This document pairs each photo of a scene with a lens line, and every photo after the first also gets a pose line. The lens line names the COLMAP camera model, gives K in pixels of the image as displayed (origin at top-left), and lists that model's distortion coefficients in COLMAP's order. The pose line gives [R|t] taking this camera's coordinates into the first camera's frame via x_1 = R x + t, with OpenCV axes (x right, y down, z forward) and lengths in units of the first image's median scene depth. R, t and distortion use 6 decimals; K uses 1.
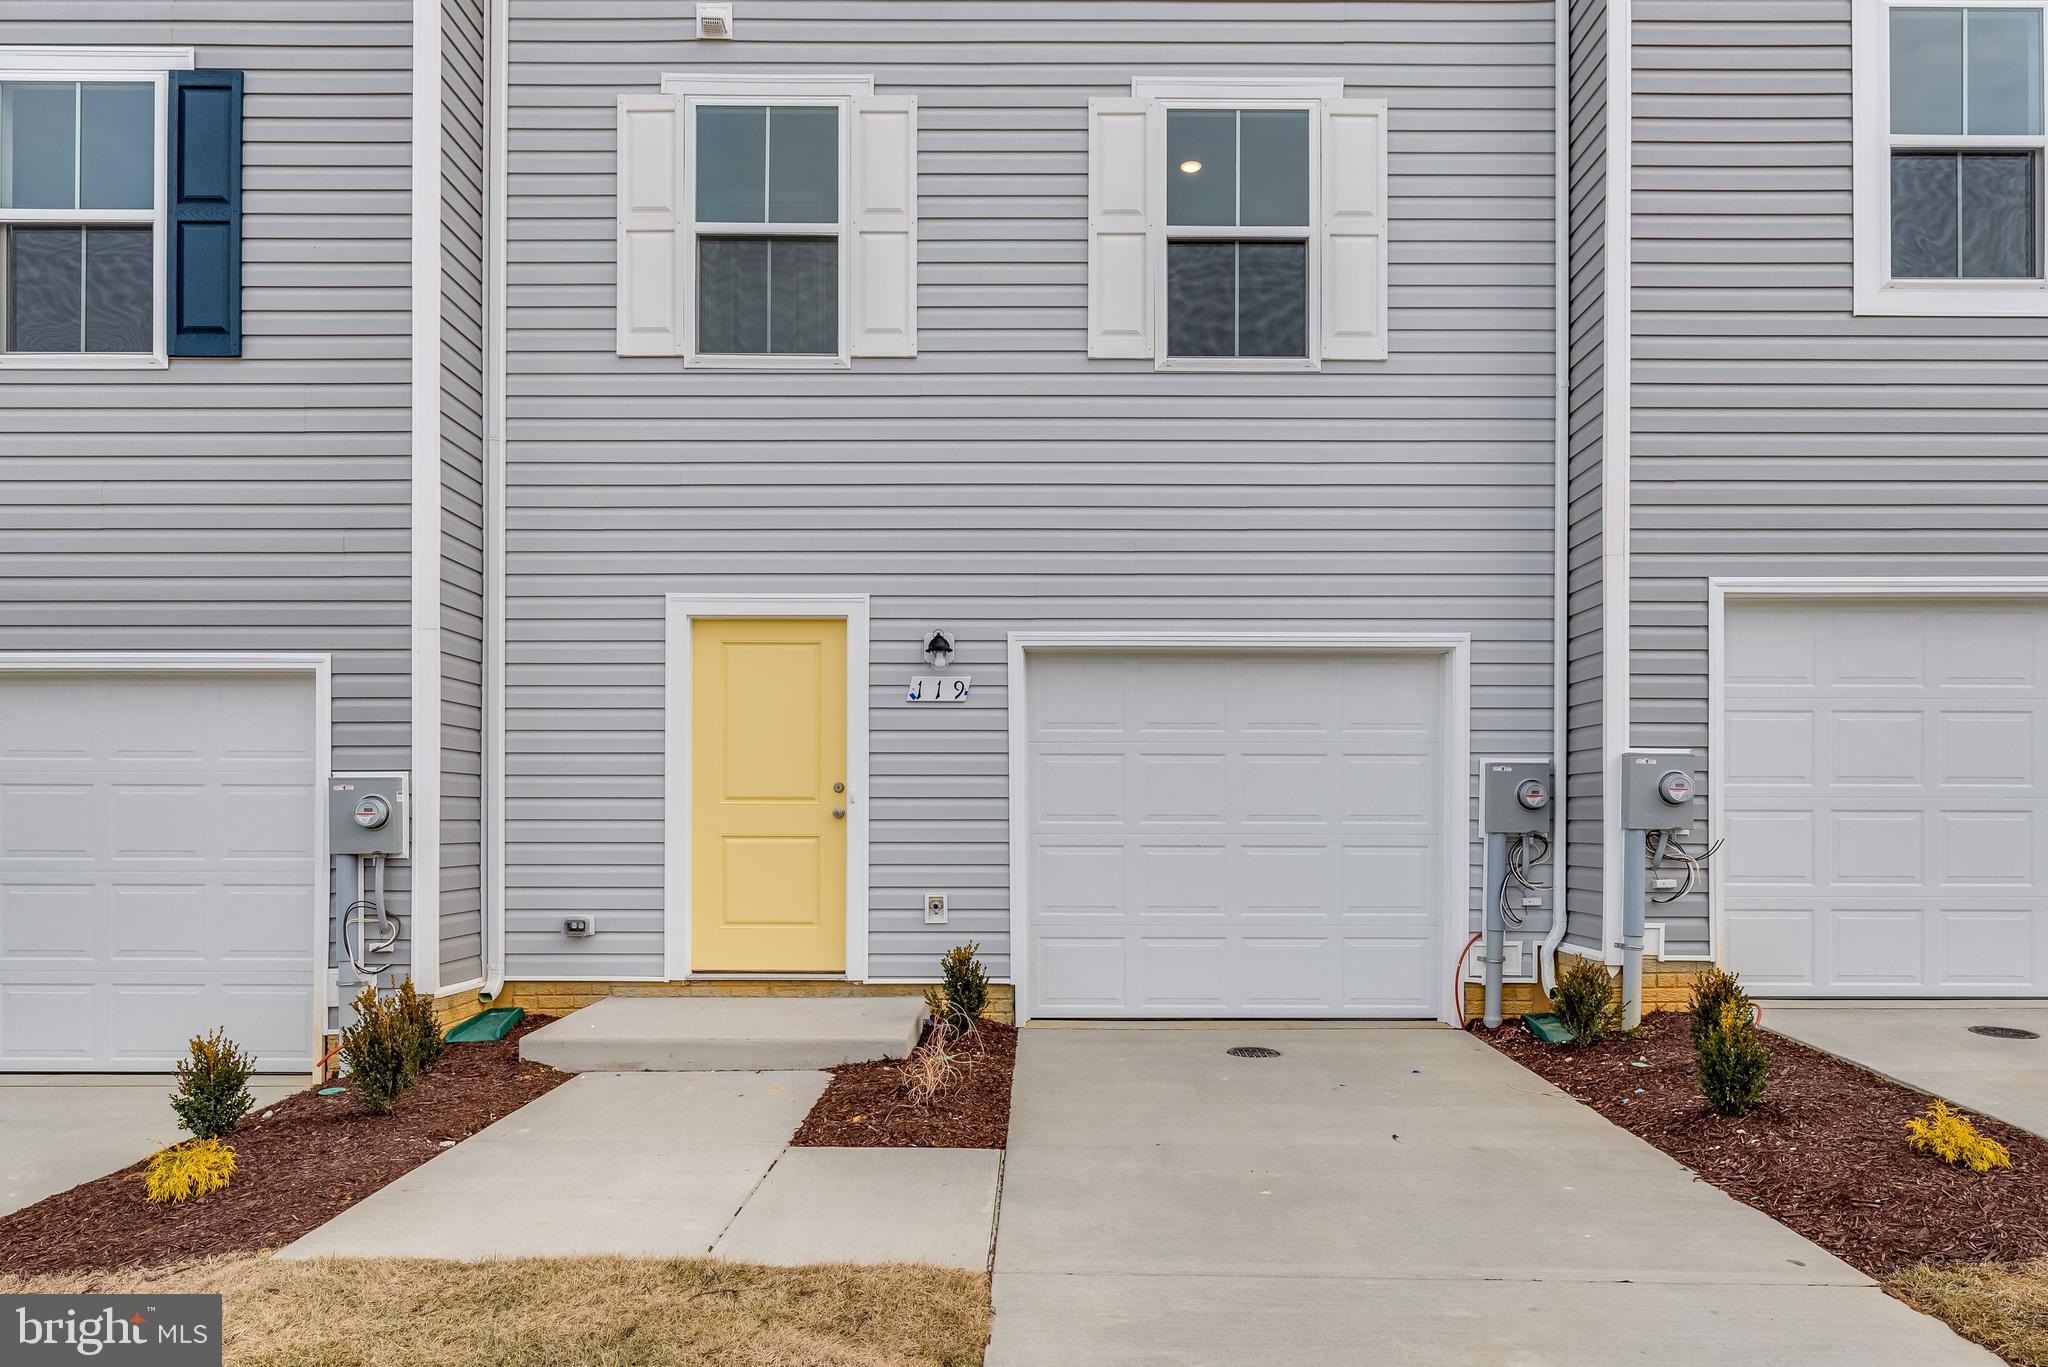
lens RADIAL K [[11071.4, 0, 1025.8], [0, 11071.4, 677.0], [0, 0, 1]] dist [-0.285541, 0.000000]
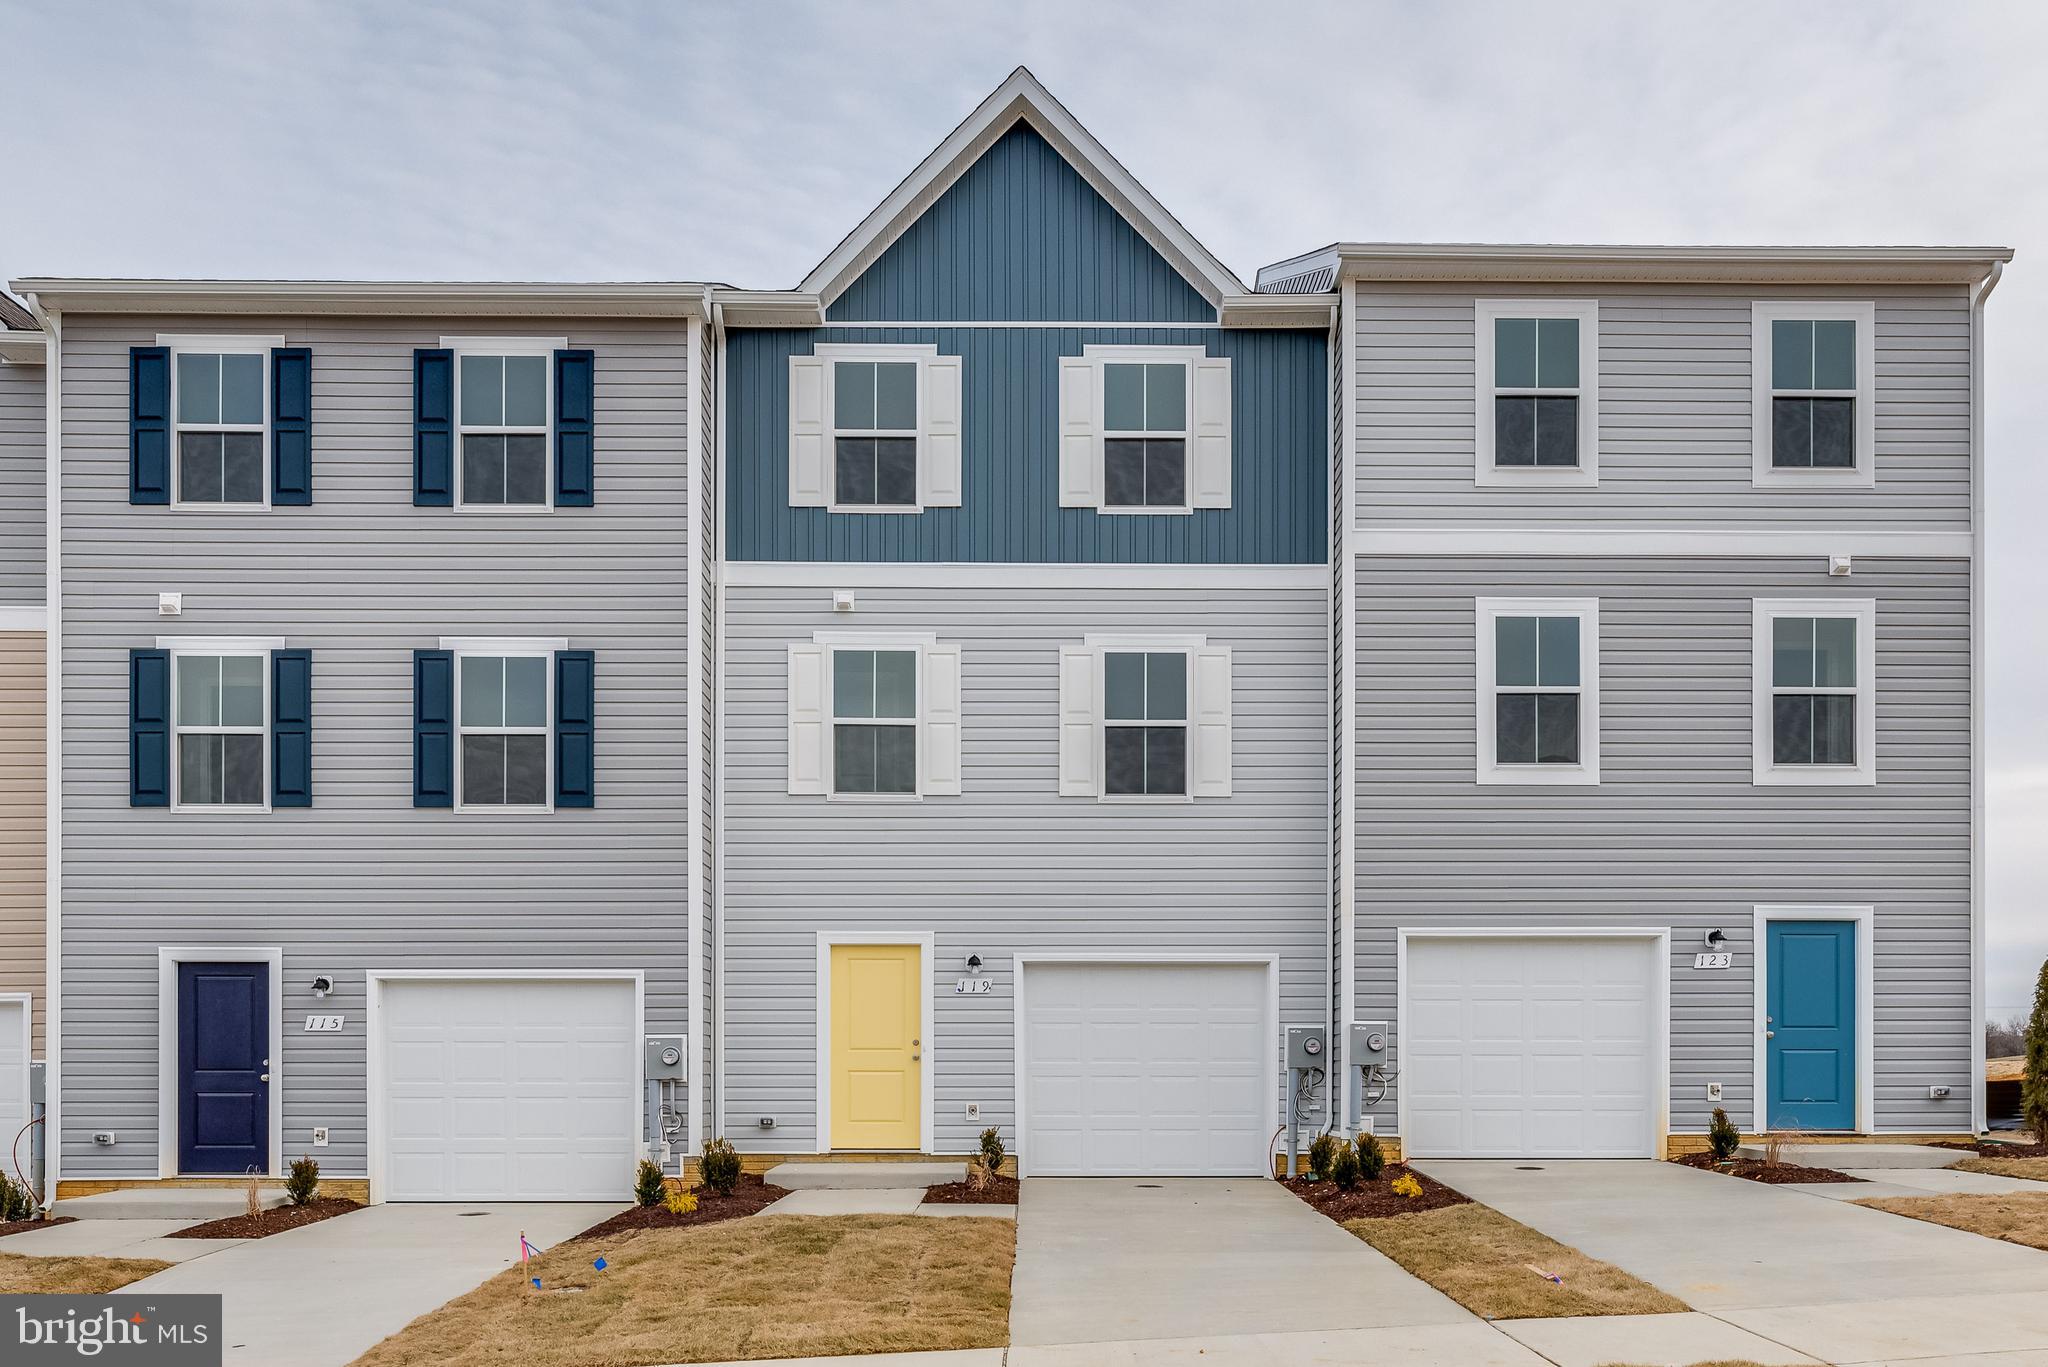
lens RADIAL K [[11071.4, 0, 1021.0], [0, 11071.4, 686.4], [0, 0, 1]] dist [-0.285541, 0.000000]
pose [[0.999998, -0.001864, 0.000688, -0.001575], [0.001879, 0.999760, -0.021816, -0.008033], [-0.000647, 0.021818, 0.999762, -0.744473]]
